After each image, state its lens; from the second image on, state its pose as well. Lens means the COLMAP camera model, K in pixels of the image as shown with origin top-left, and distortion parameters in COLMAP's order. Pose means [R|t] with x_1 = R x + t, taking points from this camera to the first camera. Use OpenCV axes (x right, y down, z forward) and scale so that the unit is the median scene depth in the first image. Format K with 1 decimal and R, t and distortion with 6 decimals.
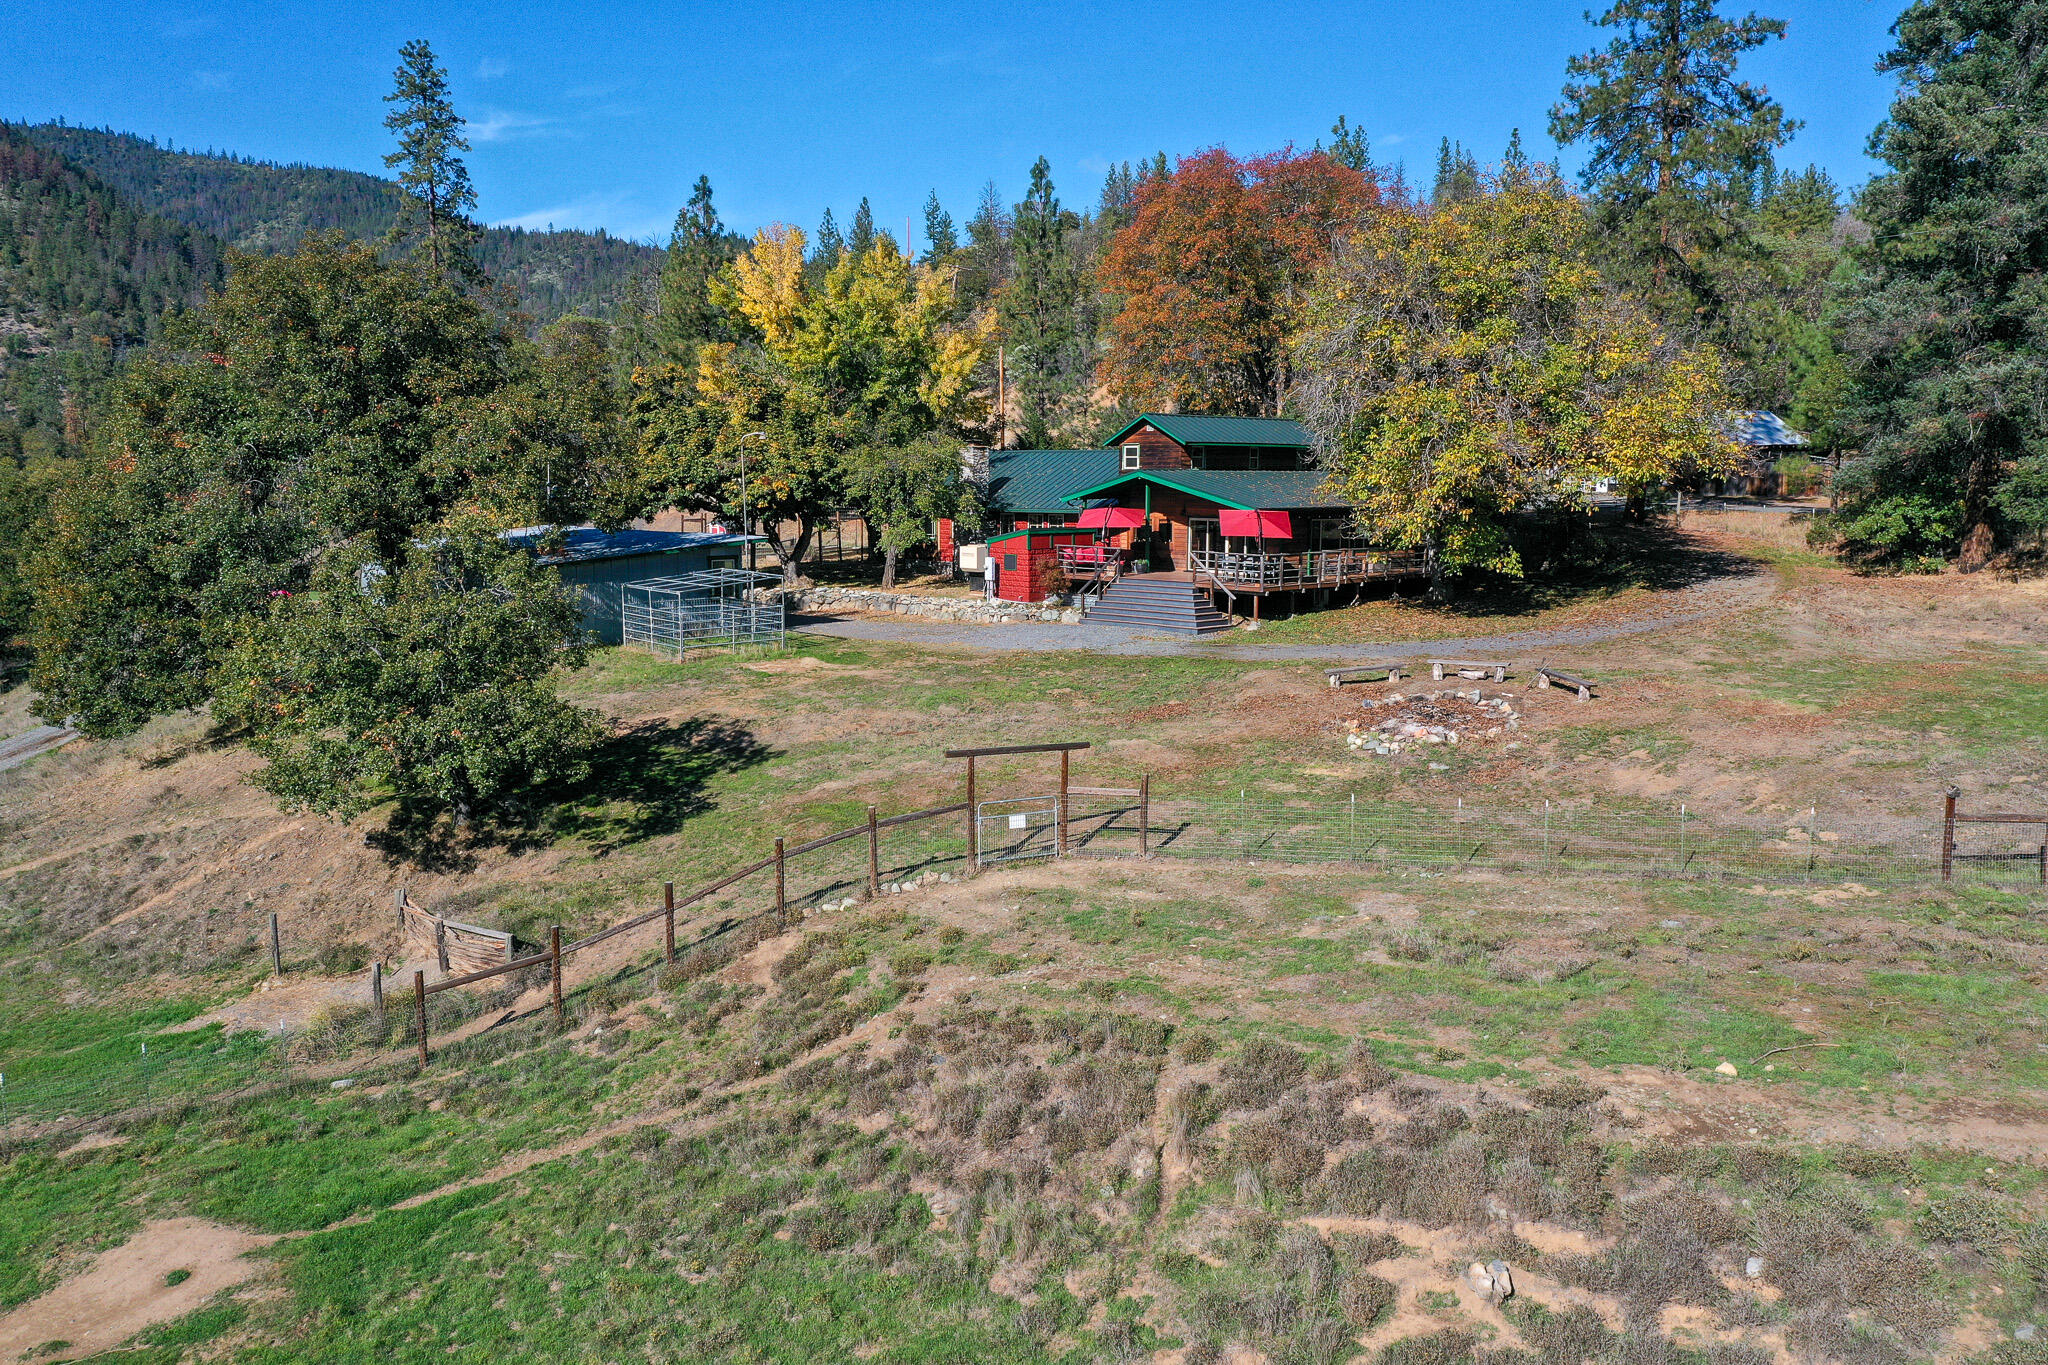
lens RADIAL K [[1591.7, 0, 1024.0], [0, 1591.7, 682.5], [0, 0, 1]] dist [-0.010178, 0.008375]
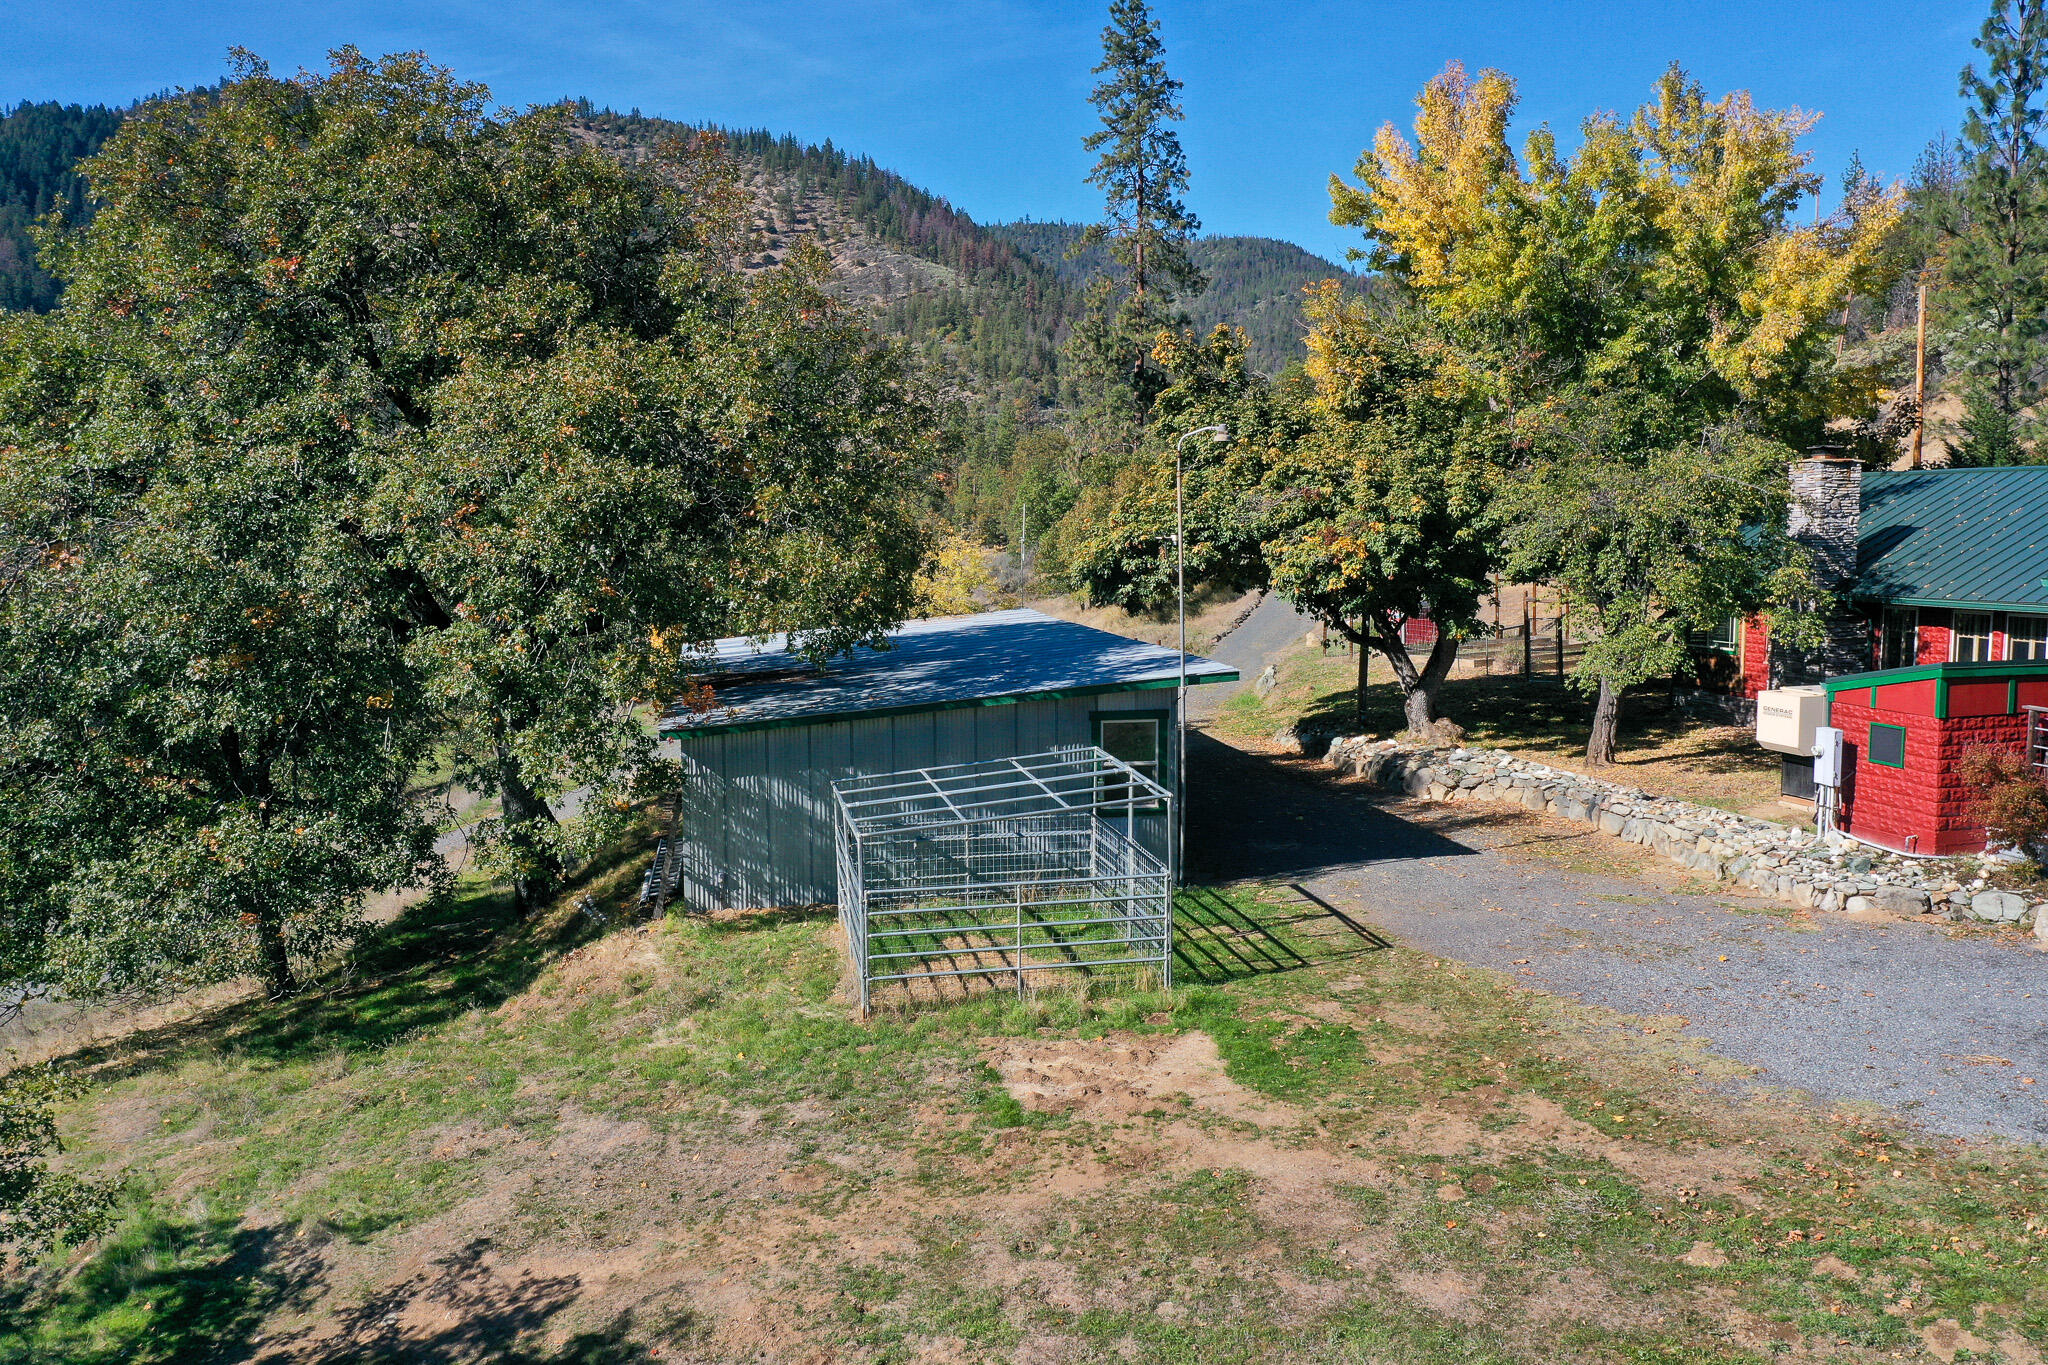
lens RADIAL K [[1591.7, 0, 1024.0], [0, 1591.7, 682.5], [0, 0, 1]] dist [-0.010178, 0.008375]
pose [[0.858132, 0.046132, -0.511352, 0.007294], [-0.060877, 0.998072, -0.012119, -0.064224], [0.509807, 0.041529, 0.859286, 0.487236]]
